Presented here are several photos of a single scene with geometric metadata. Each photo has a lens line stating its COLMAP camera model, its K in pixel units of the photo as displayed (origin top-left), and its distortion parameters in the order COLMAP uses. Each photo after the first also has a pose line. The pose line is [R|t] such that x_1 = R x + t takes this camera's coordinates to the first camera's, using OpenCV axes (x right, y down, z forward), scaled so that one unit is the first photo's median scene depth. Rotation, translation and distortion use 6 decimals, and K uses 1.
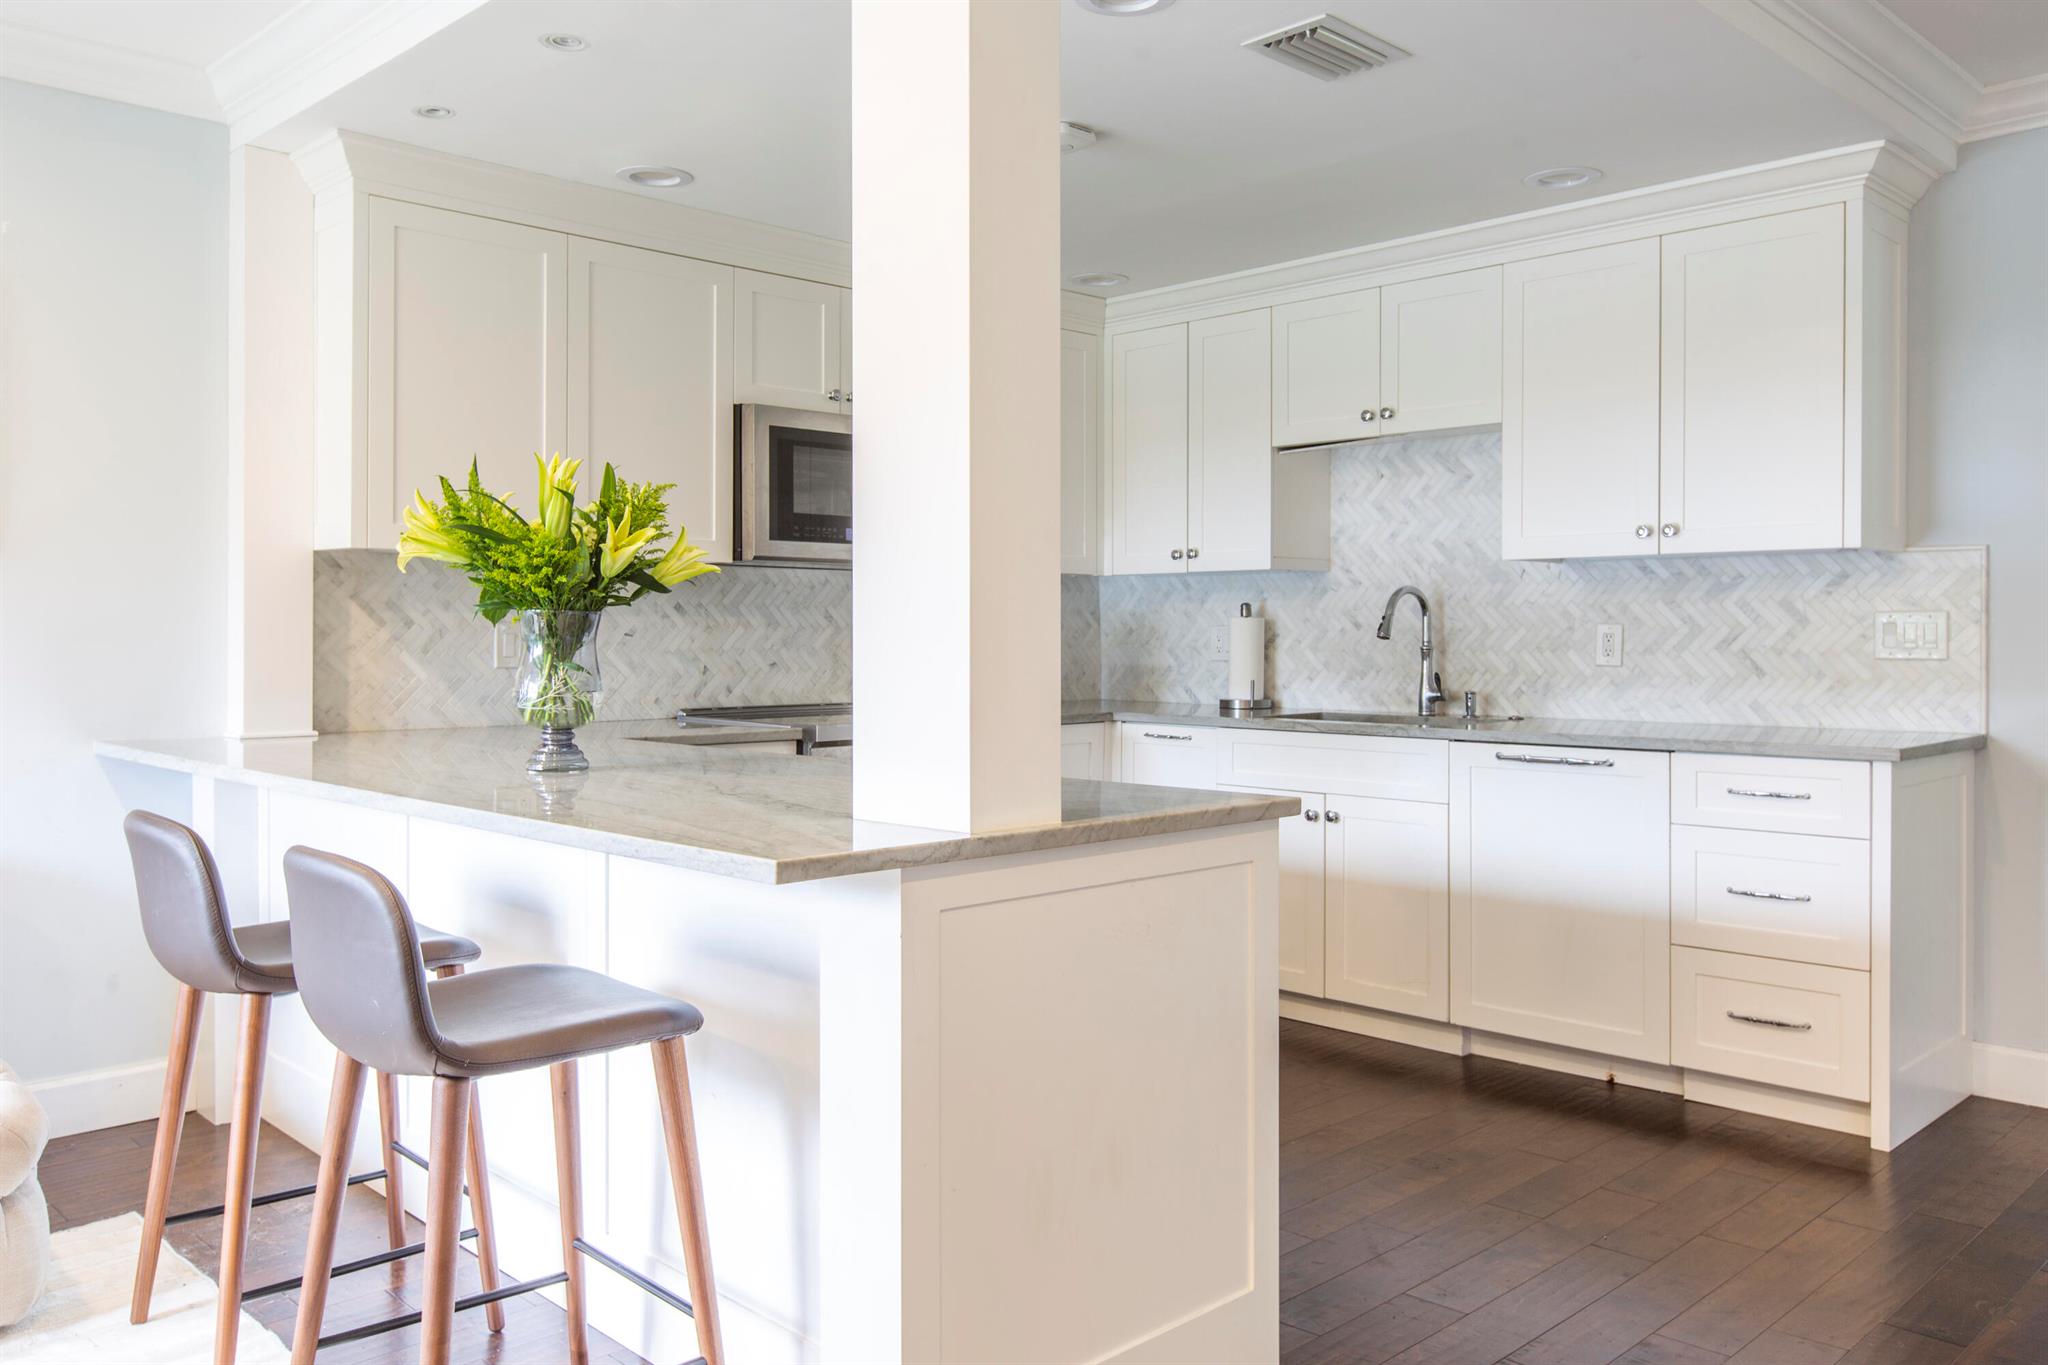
lens RADIAL K [[1580.7, 0, 1013.4], [0, 1580.7, 648.6], [0, 0, 1]] dist [0.000347, 0.003513]
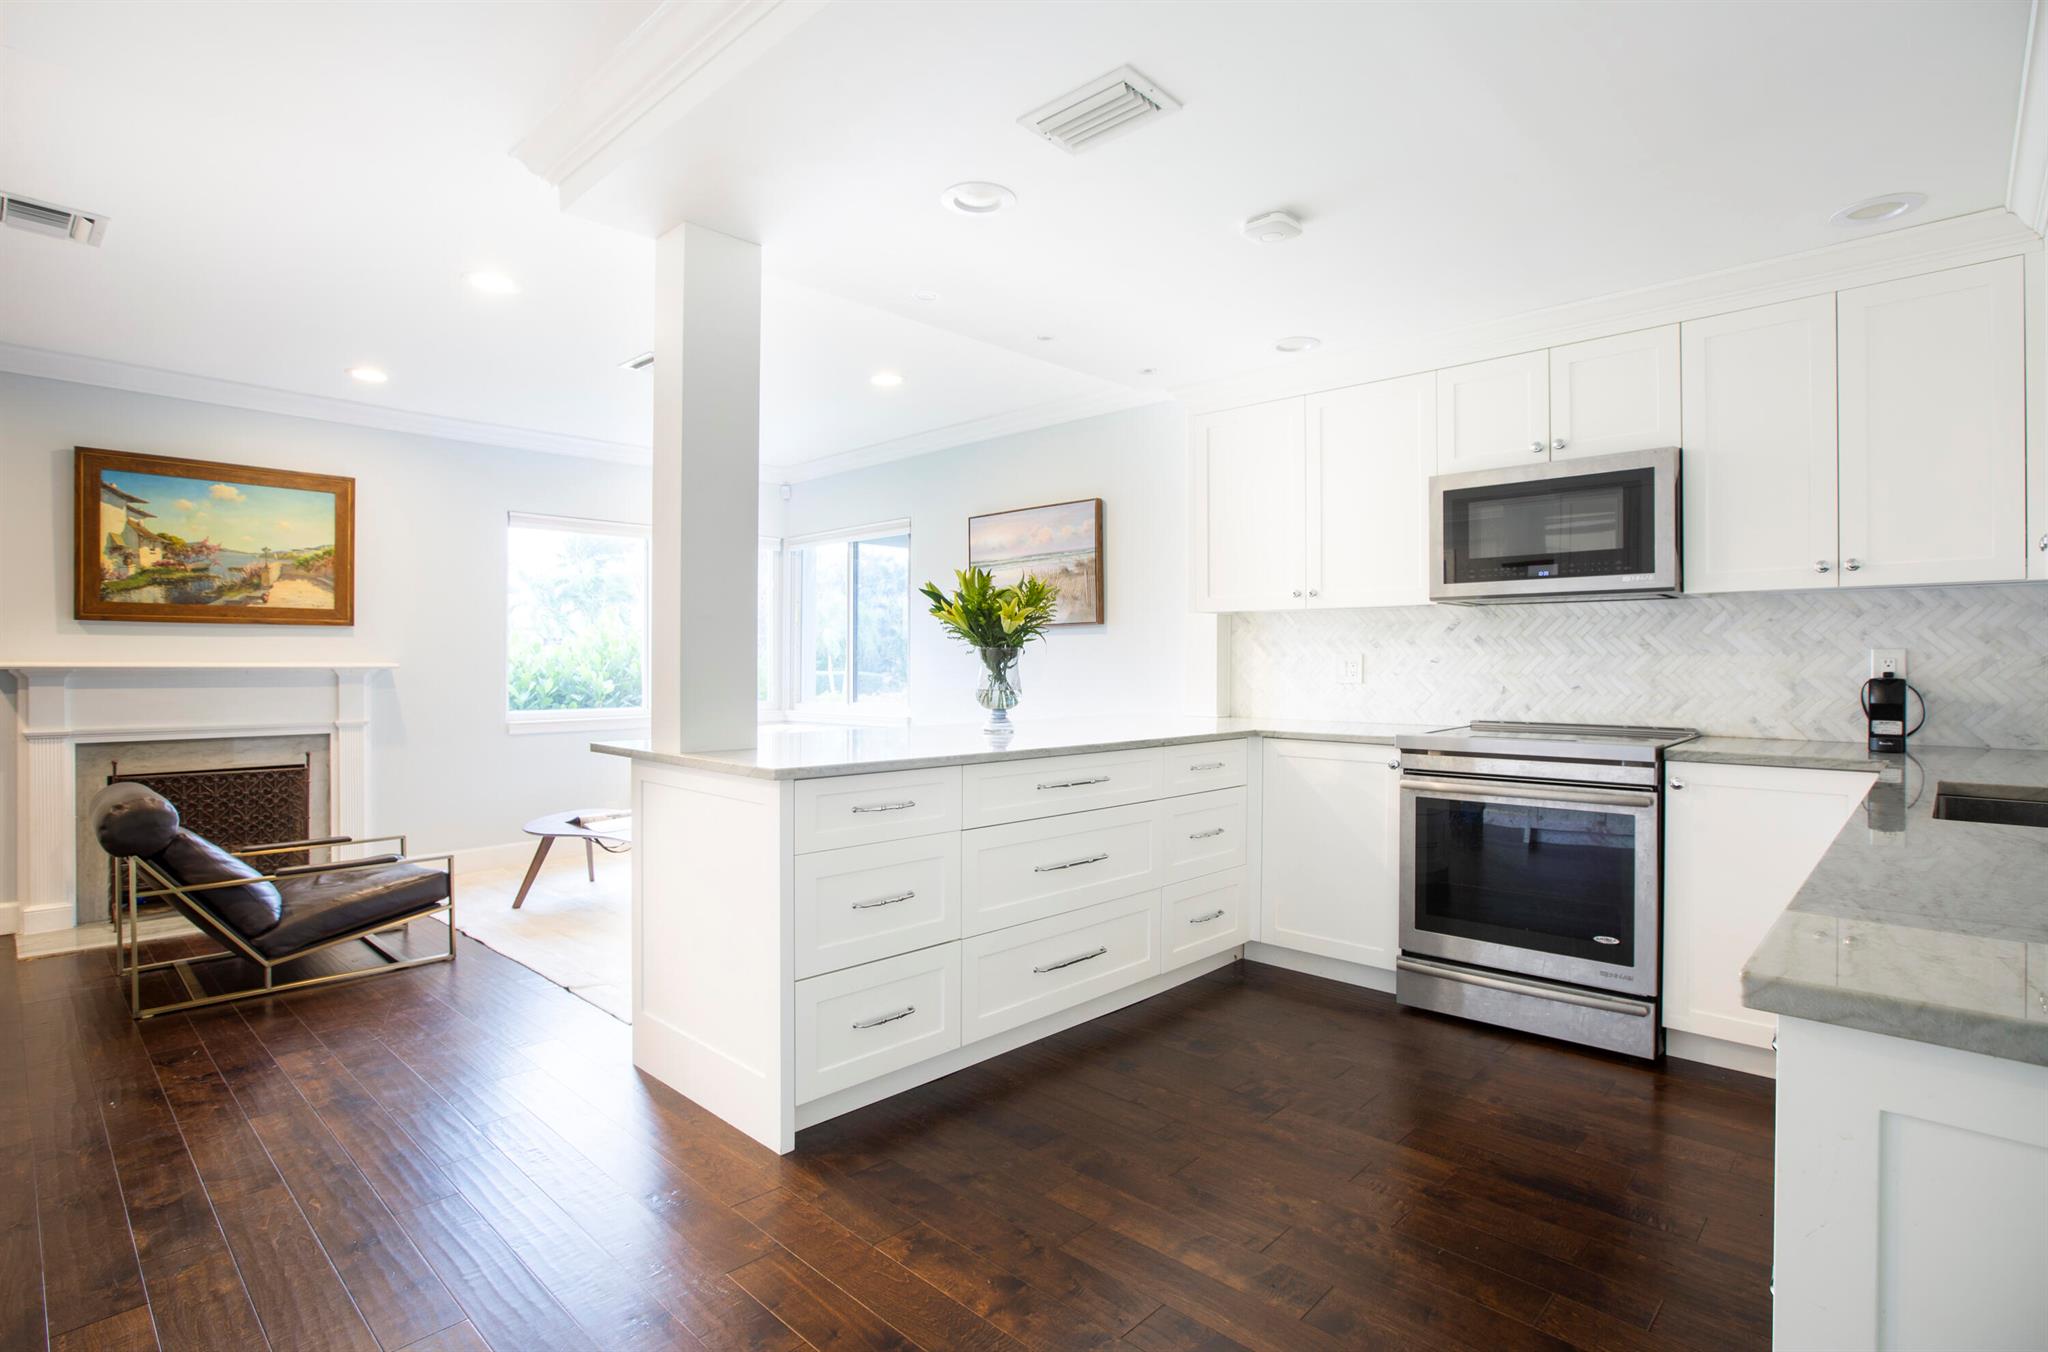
lens RADIAL K [[963.8, 0, 955.4], [0, 963.8, 666.5], [0, 0, 1]] dist [-0.001406, -0.000063]
pose [[0.019731, 0.004800, -0.999794, 0.645689], [-0.011675, 0.999921, 0.004570, -0.003878], [0.999737, 0.011582, 0.019785, 0.675227]]
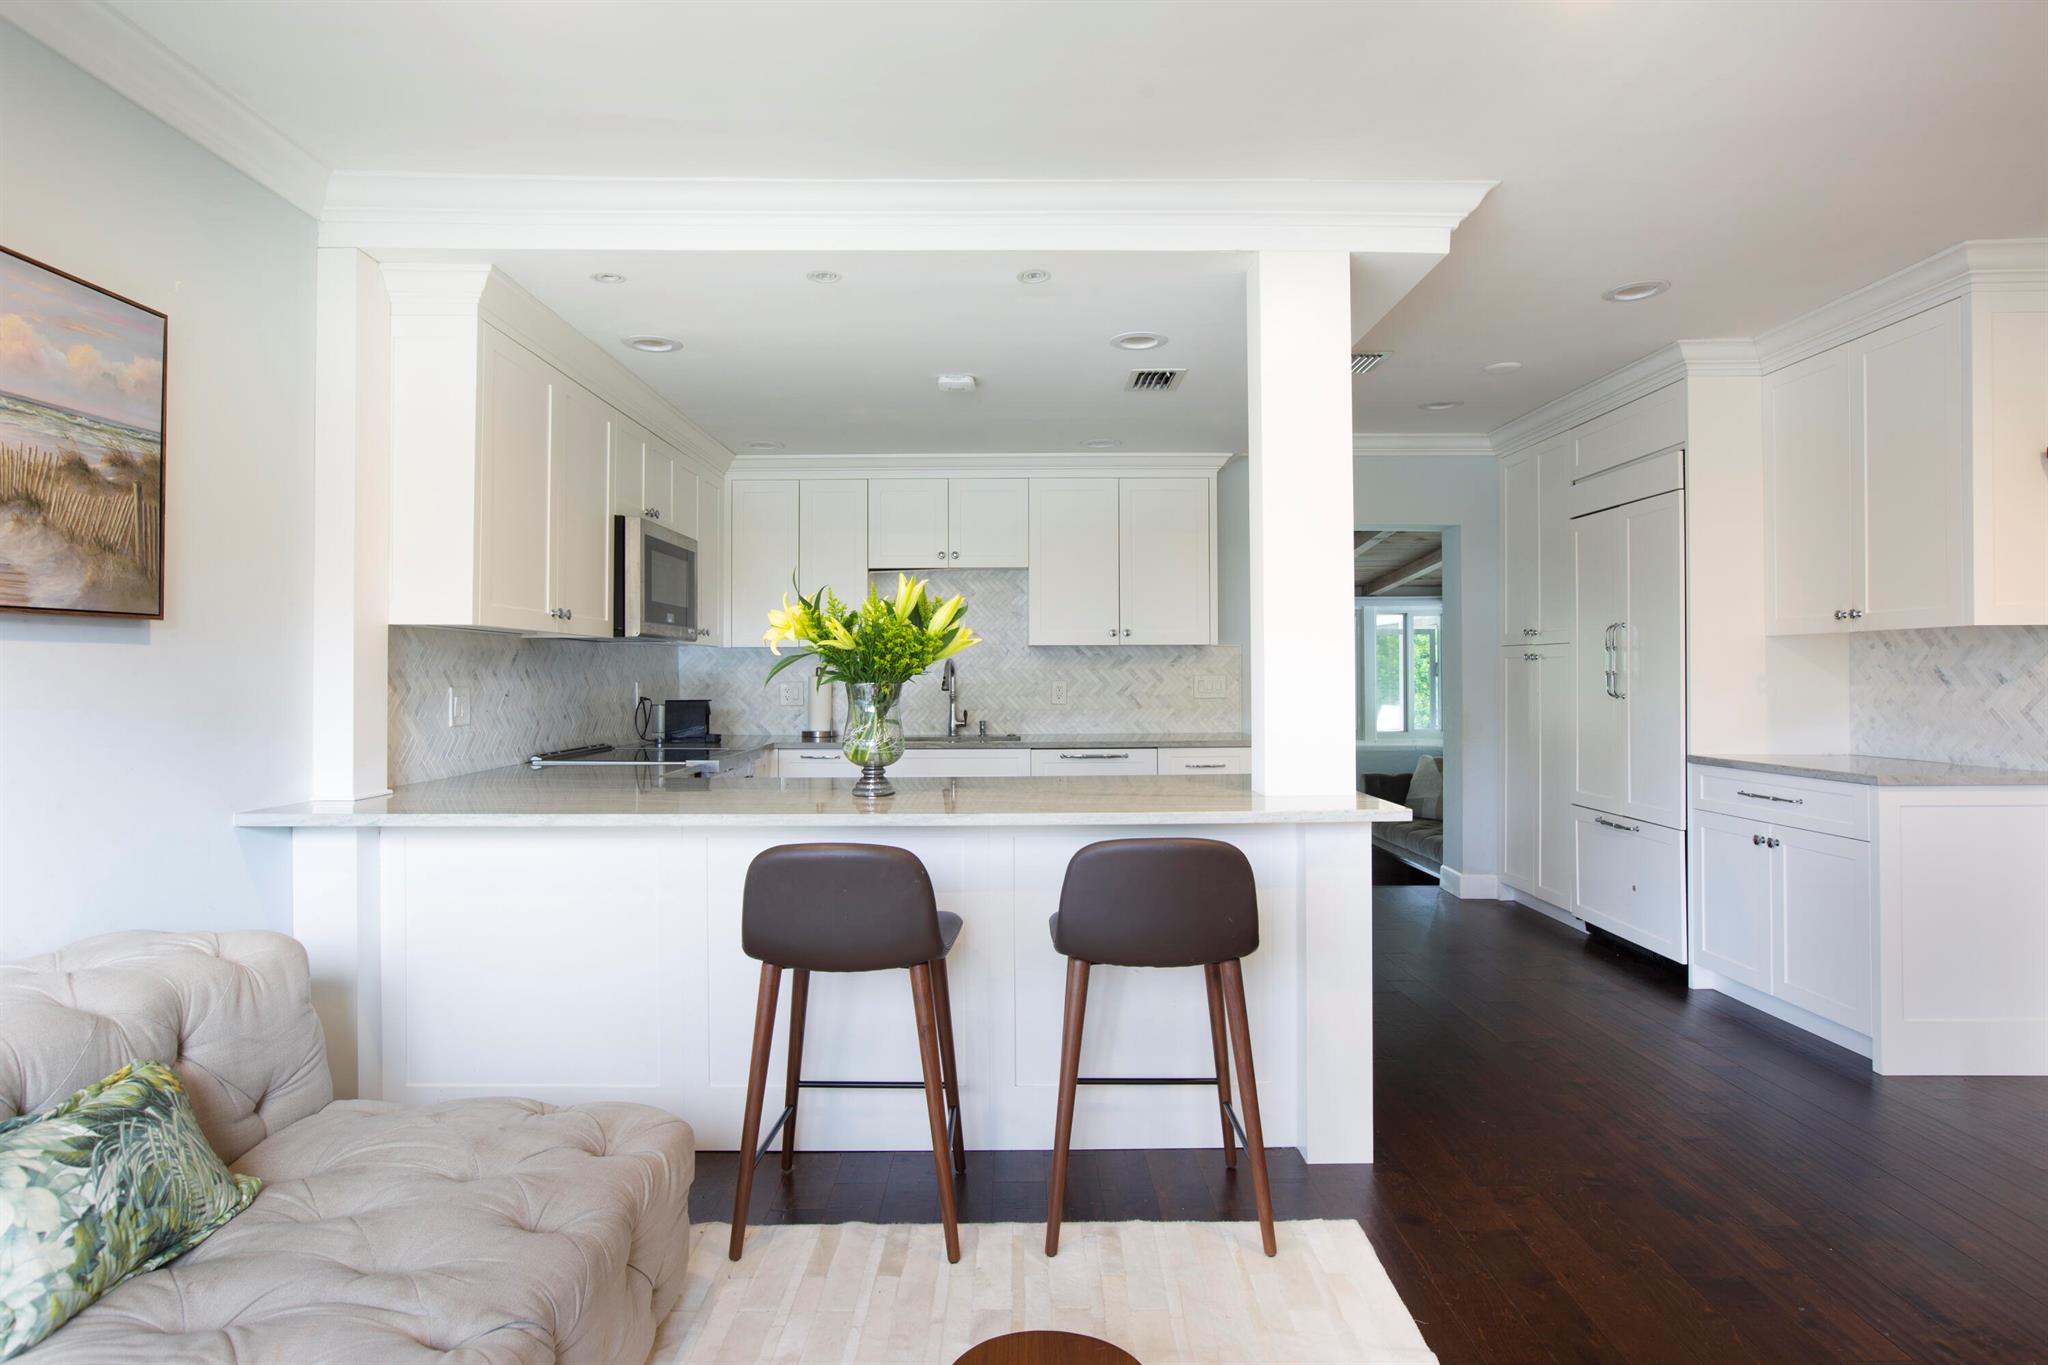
lens RADIAL K [[1132.6, 0, 963.5], [0, 1132.6, 674.5], [0, 0, 1]] dist [0.004970, 0.001696]
pose [[0.723449, -0.002799, 0.690373, -0.696104], [0.010531, 0.999920, -0.006982, -0.017626], [-0.690298, 0.012322, 0.723420, 0.157986]]
